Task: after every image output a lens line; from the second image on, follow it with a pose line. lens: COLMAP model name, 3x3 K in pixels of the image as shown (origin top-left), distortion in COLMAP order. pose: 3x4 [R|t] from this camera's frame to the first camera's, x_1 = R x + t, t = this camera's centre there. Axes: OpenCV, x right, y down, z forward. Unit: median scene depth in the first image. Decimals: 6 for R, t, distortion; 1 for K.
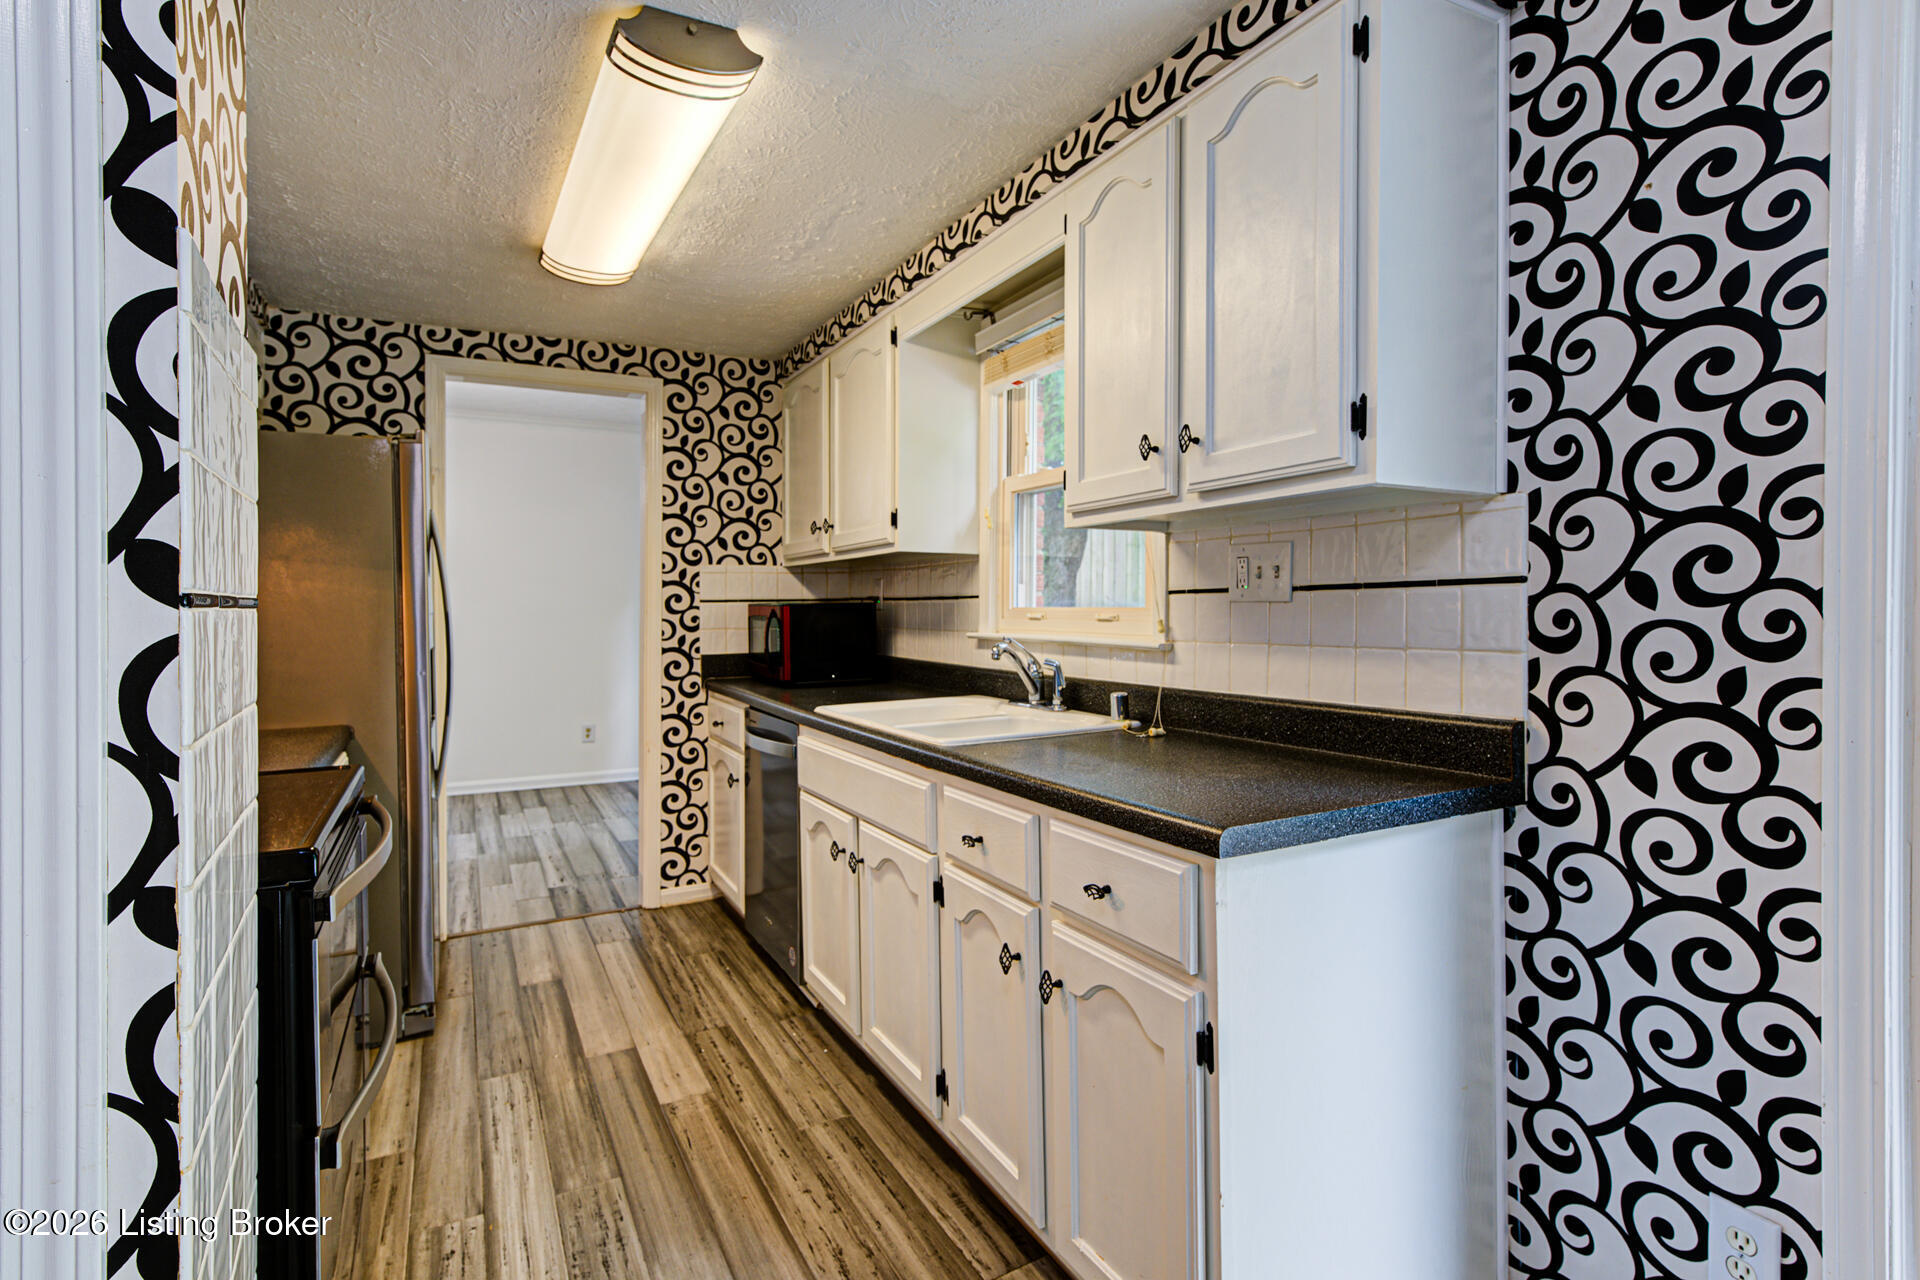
lens RADIAL K [[962.0, 0, 962.1], [0, 962.0, 619.5], [0, 0, 1]] dist [0.005335, 0.000201]
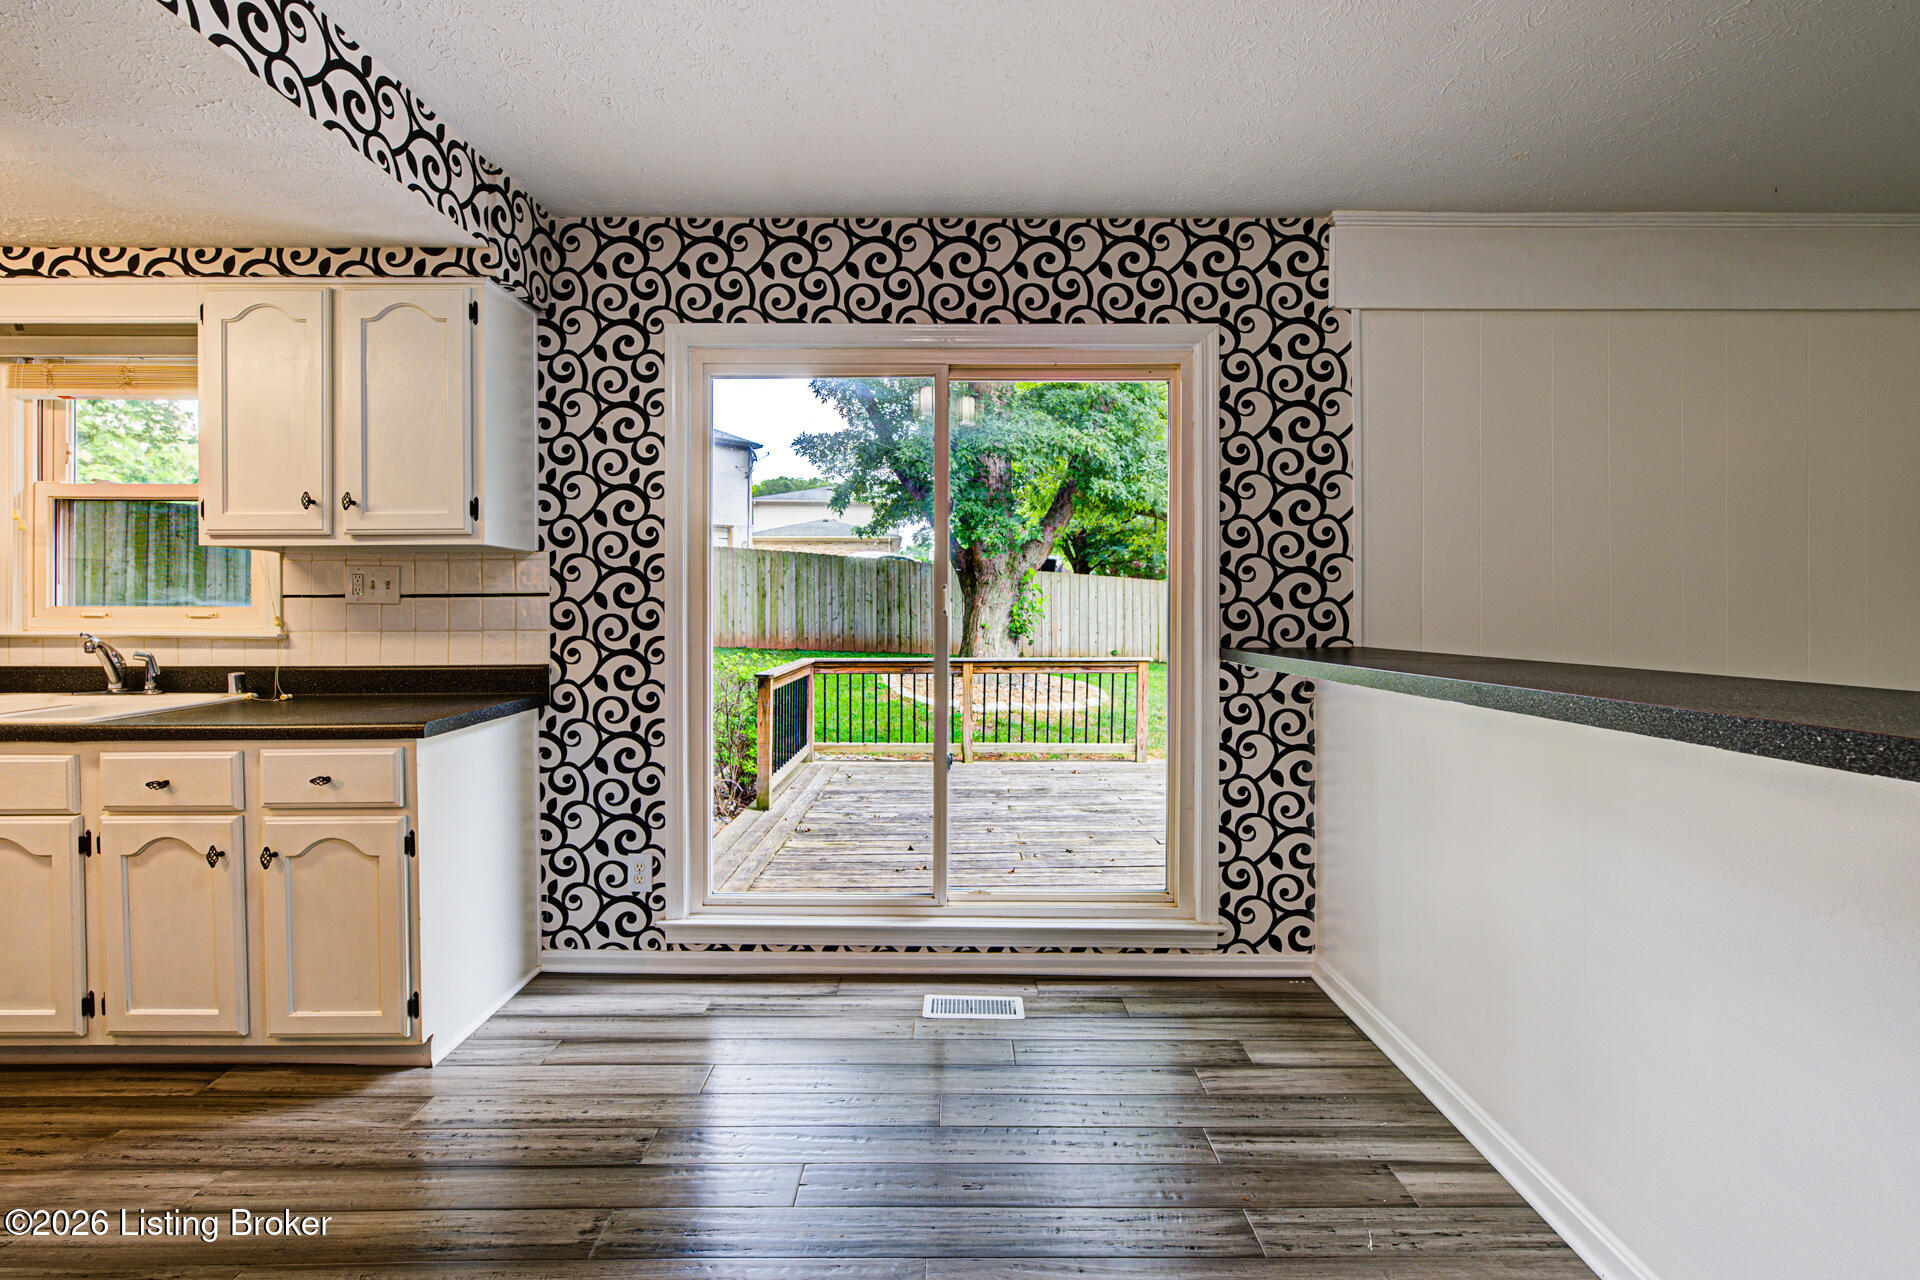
lens RADIAL K [[855.2, 0, 963.1], [0, 855.2, 611.4], [0, 0, 1]] dist [-0.000271, 0.001277]
pose [[0.466733, -0.002502, 0.884395, -0.597796], [0.007876, 0.999968, -0.001328, 0.003183], [-0.884363, 0.007586, 0.466738, -0.610195]]
